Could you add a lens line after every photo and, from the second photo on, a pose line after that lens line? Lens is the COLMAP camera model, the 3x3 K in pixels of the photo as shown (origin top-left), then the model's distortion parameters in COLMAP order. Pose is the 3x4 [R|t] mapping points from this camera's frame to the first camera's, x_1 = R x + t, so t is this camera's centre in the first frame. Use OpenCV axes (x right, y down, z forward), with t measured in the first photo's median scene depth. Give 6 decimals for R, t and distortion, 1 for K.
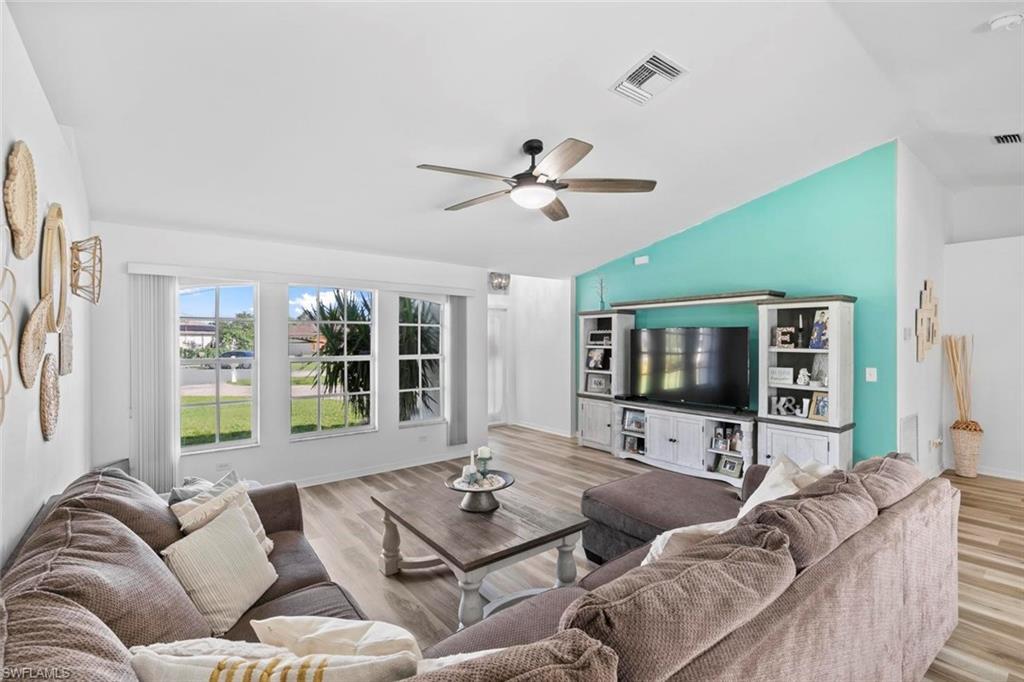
lens RADIAL K [[466.4, 0, 515.1], [0, 466.4, 341.5], [0, 0, 1]] dist [0.006026, -0.000929]
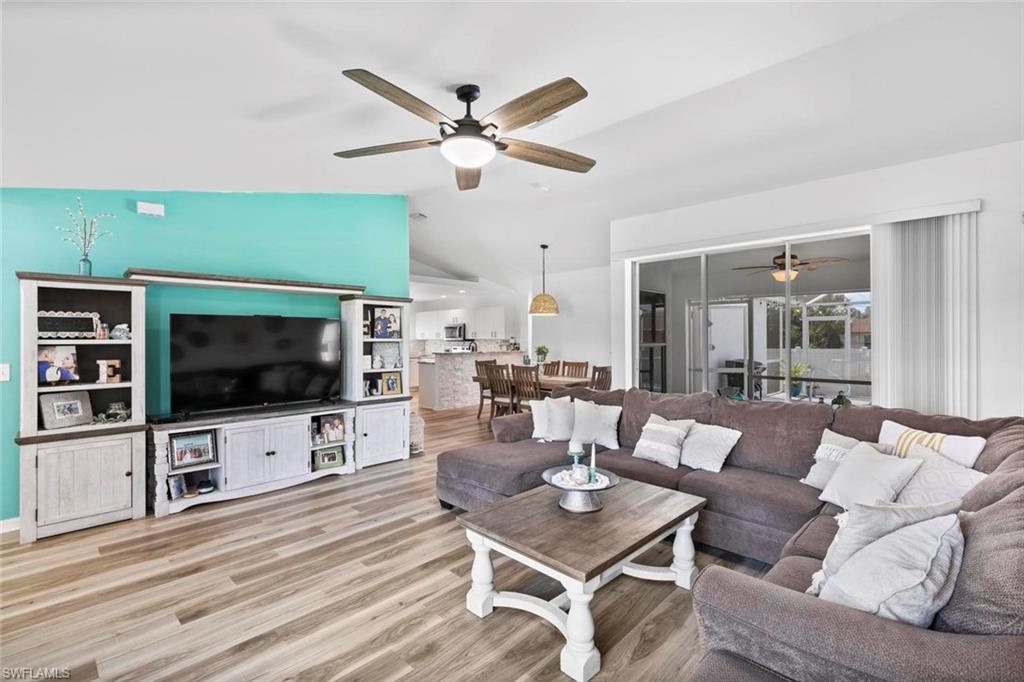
lens RADIAL K [[466.4, 0, 516.3], [0, 466.4, 336.5], [0, 0, 1]] dist [0.006026, -0.000929]
pose [[-0.154391, 0.001182, 0.988009, -0.500518], [0.006796, 0.999977, -0.000135, 0.009812], [-0.987986, 0.006694, -0.154396, 0.653622]]
